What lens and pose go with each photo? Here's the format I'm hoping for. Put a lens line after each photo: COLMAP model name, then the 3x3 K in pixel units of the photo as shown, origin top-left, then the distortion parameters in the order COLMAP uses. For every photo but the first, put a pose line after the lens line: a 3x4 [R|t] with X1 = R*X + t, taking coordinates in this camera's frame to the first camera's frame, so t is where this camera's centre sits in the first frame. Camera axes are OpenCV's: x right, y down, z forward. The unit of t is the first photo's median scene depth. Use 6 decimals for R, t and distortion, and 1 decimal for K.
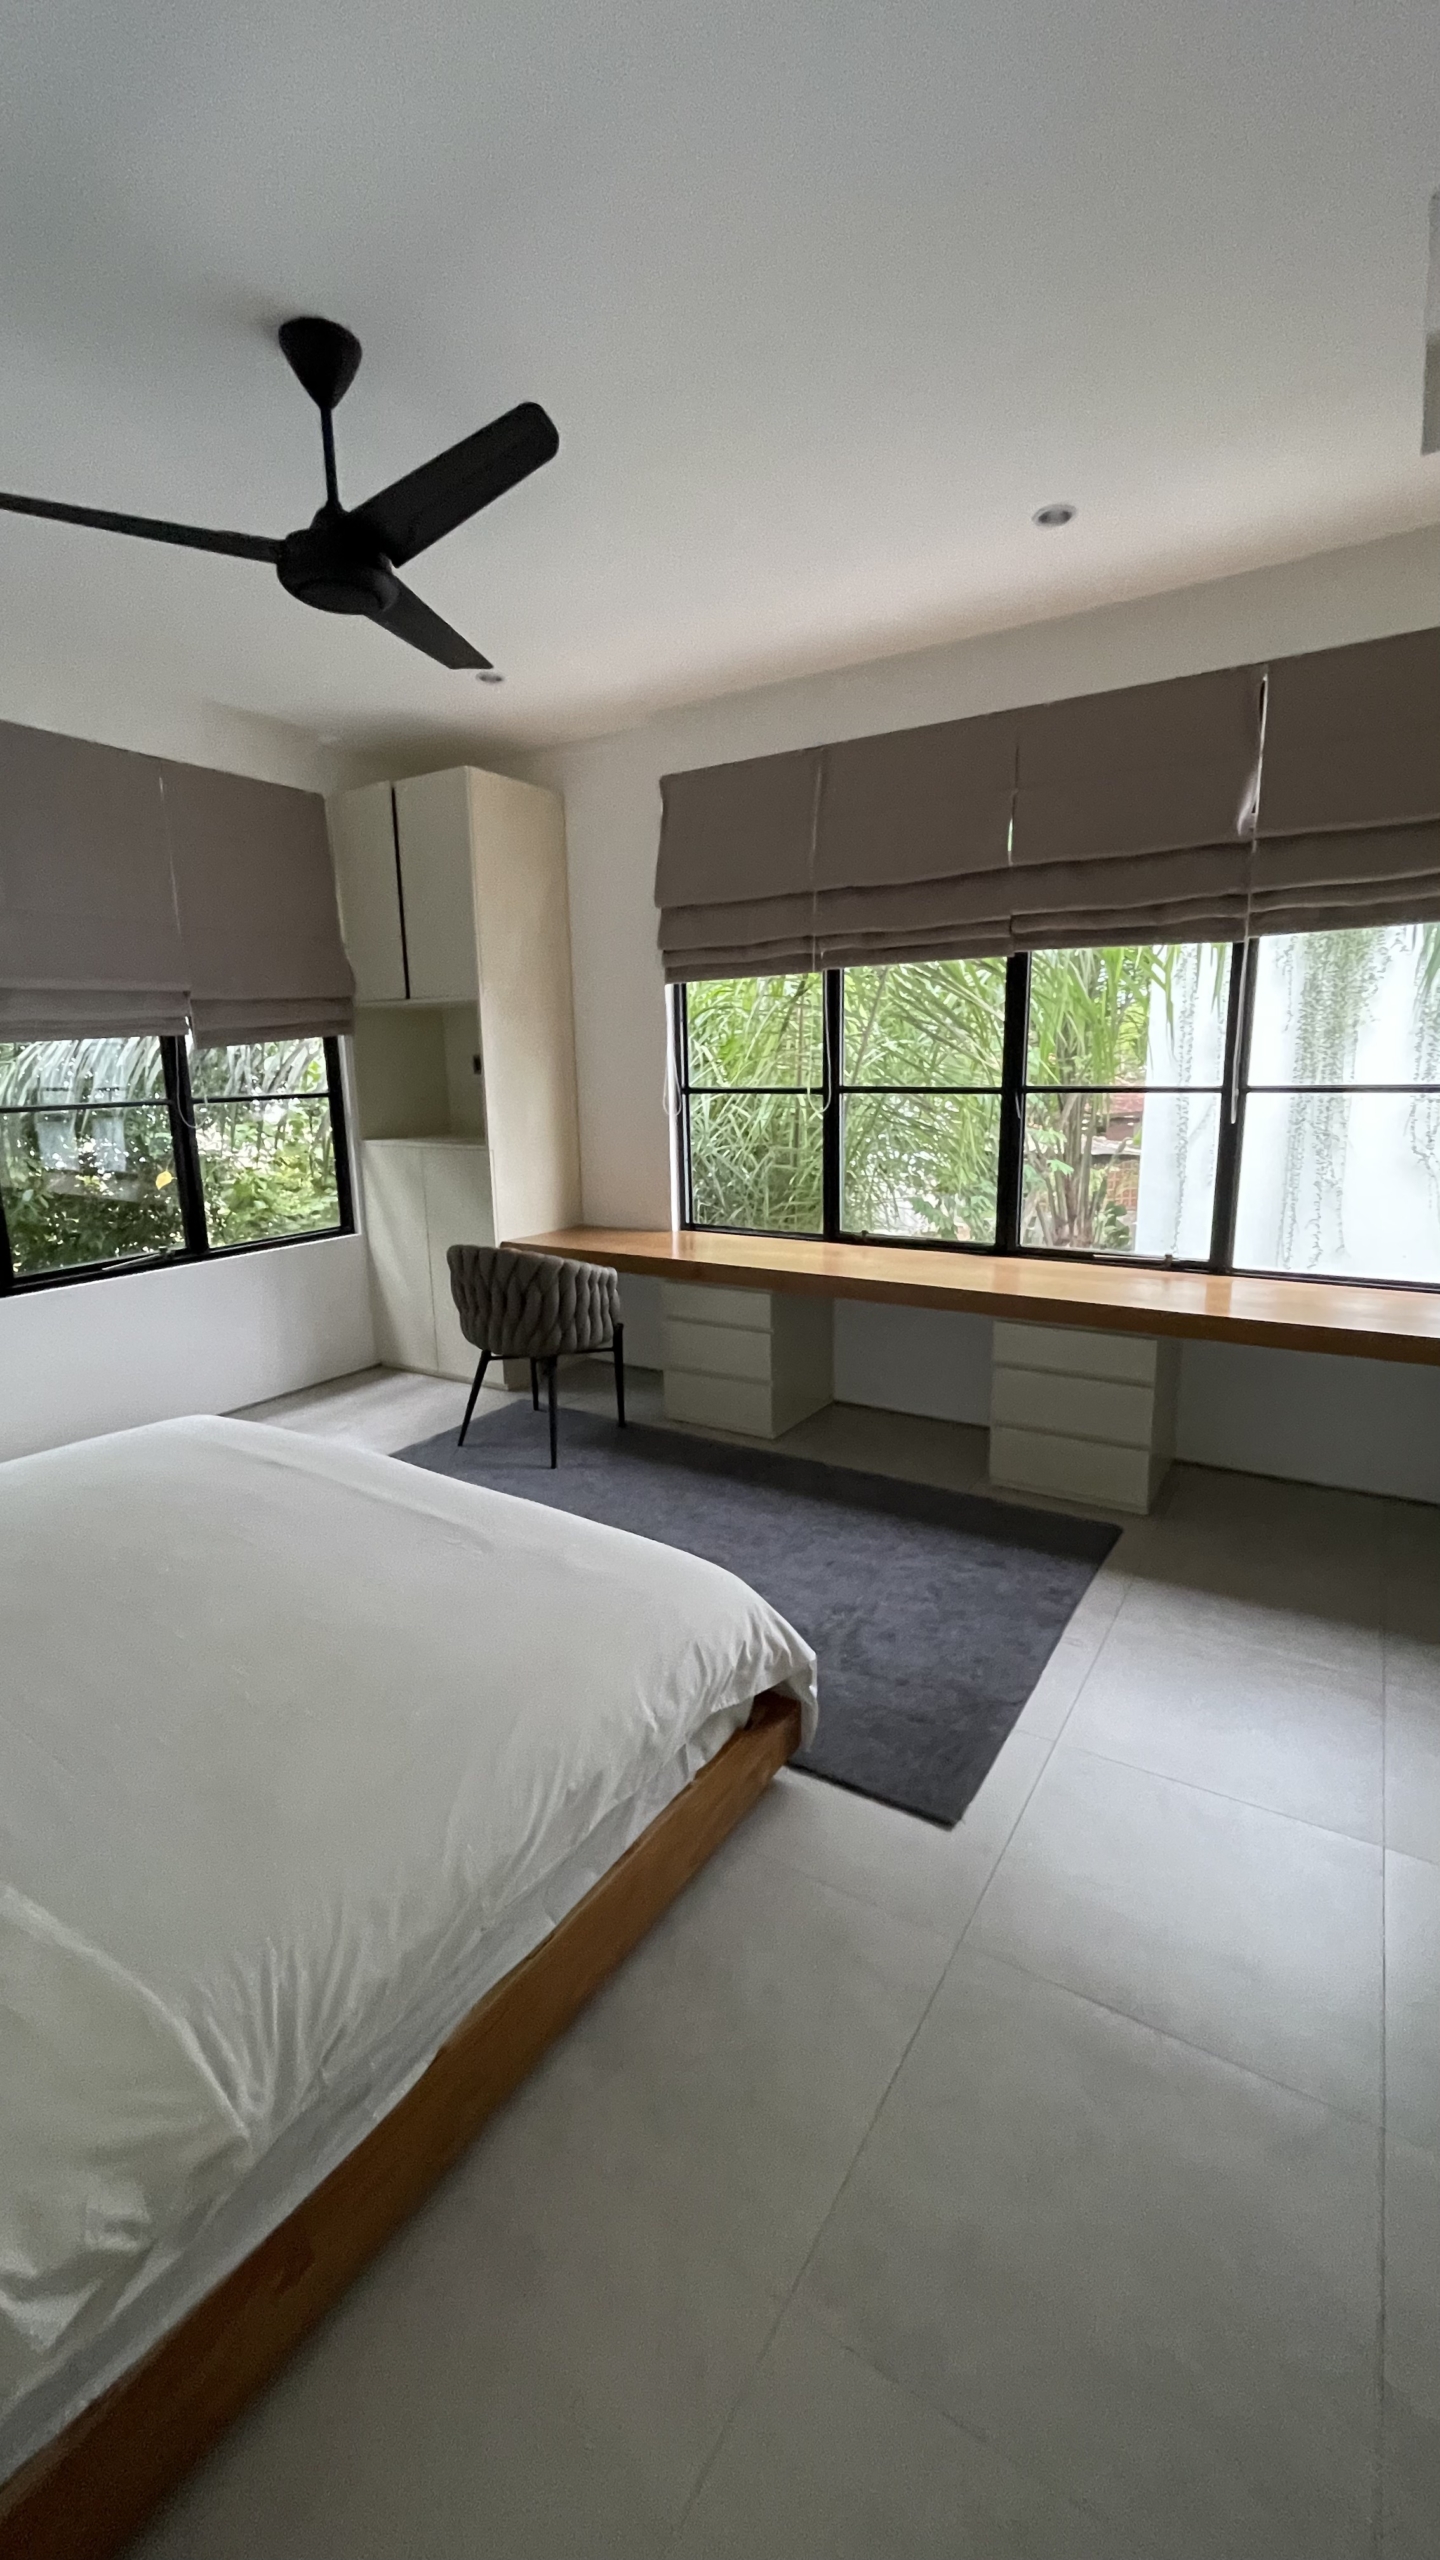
lens RADIAL K [[1045.6, 0, 712.1], [0, 1045.6, 1276.6], [0, 0, 1]] dist [-0.004956, 0.000098]
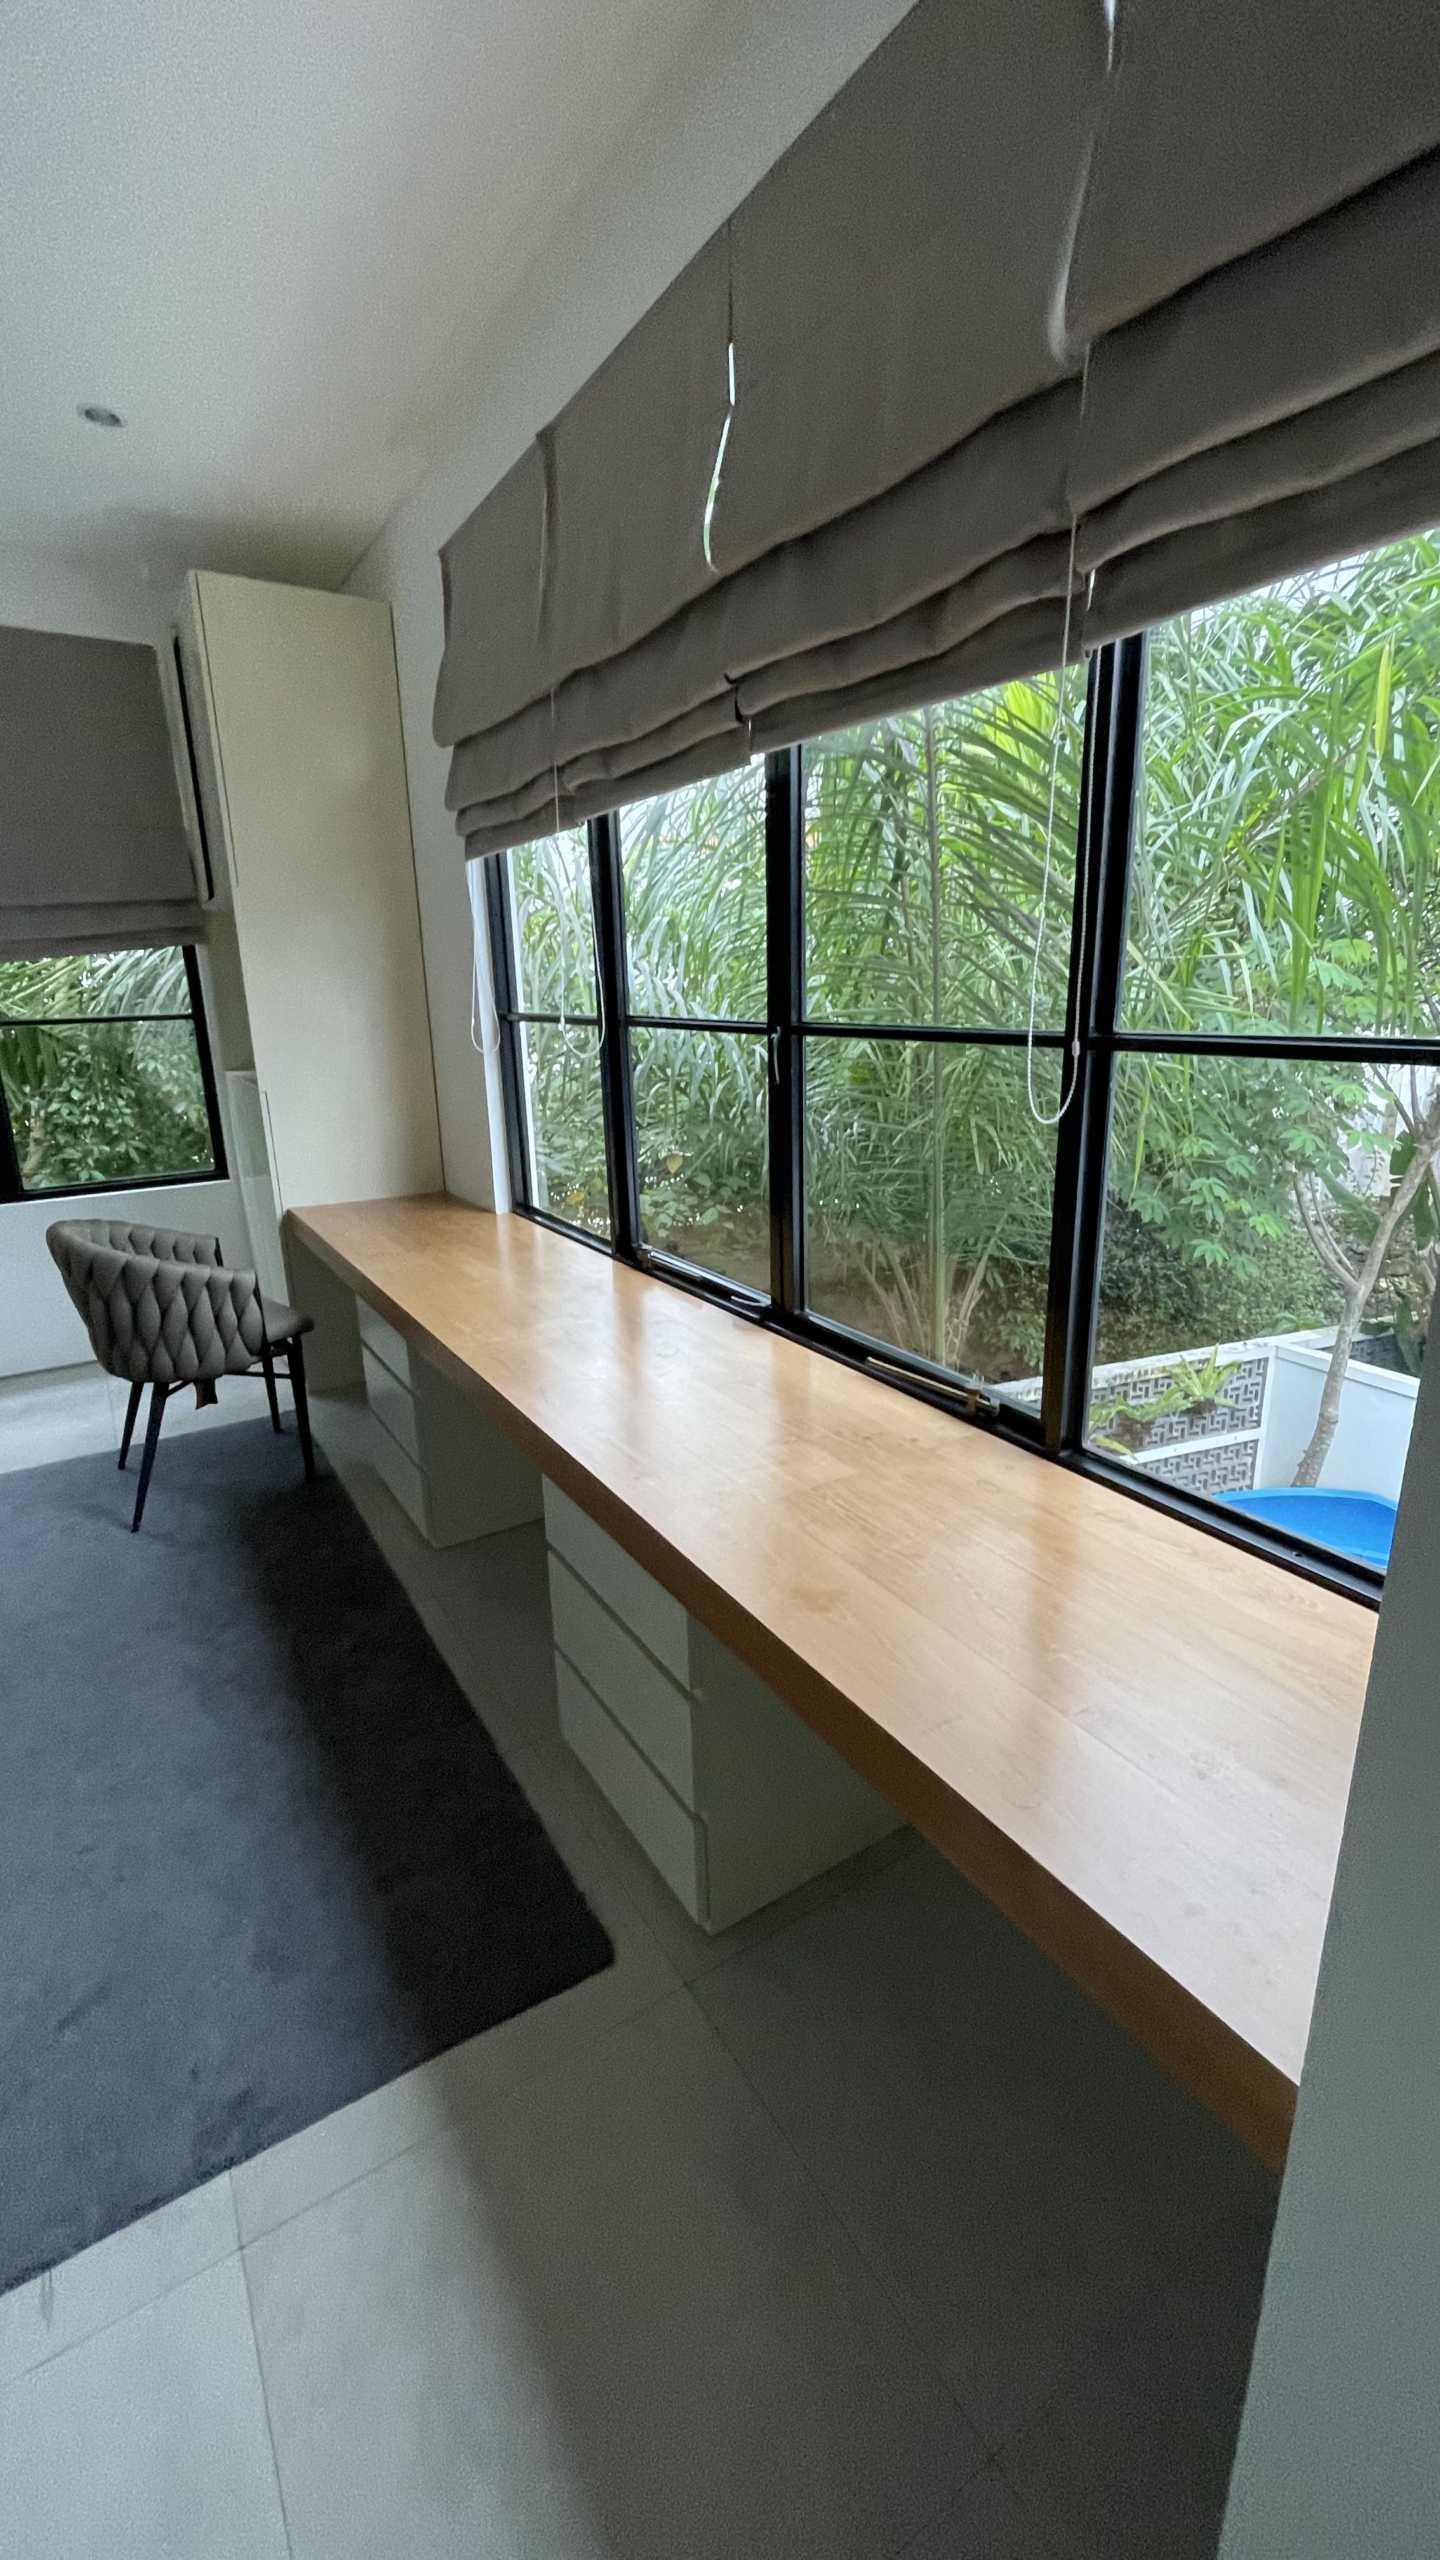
lens RADIAL K [[1045.6, 0, 728.1], [0, 1045.6, 1279.6], [0, 0, 1]] dist [-0.004956, 0.000098]
pose [[0.901856, 0.122254, -0.414380, 0.434023], [-0.089882, 0.991235, 0.096825, -0.088532], [0.422585, -0.050077, 0.904939, 0.435077]]
